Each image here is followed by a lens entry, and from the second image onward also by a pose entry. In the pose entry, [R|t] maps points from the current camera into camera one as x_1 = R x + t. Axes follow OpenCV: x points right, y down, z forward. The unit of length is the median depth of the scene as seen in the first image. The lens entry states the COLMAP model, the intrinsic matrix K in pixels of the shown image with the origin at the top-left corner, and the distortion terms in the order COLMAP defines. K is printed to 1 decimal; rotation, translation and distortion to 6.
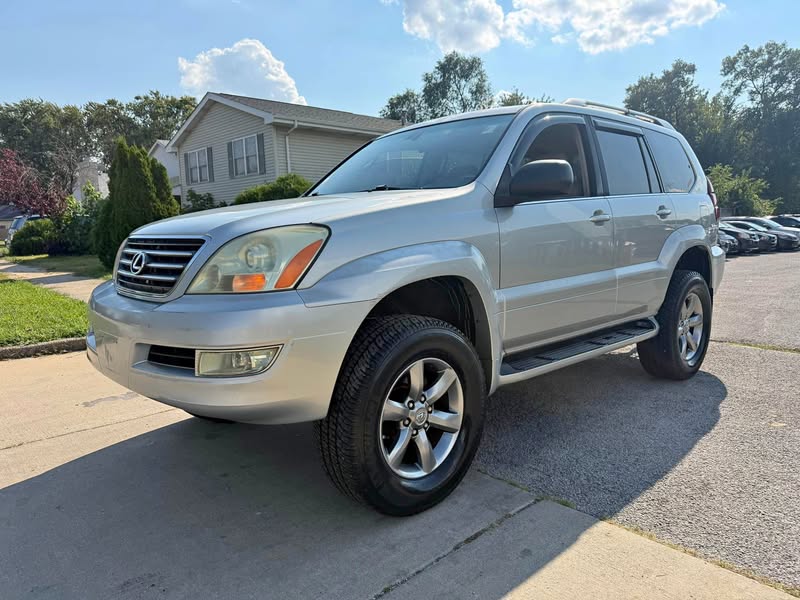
lens RADIAL K [[580.8, 0, 405.6], [0, 580.8, 301.9], [0, 0, 1]] dist [0.002101, -0.000083]
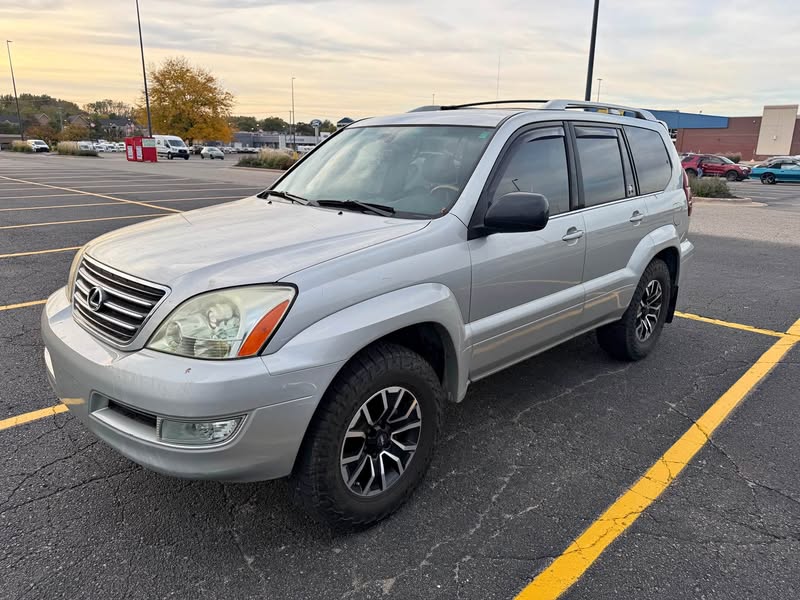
lens RADIAL K [[580.8, 0, 405.6], [0, 580.8, 301.9], [0, 0, 1]] dist [0.002101, -0.000083]
pose [[0.997972, 0.035076, 0.053125, 0.000403], [-0.041647, 0.990884, 0.128119, -0.191165], [-0.048147, -0.130072, 0.990335, 0.022150]]
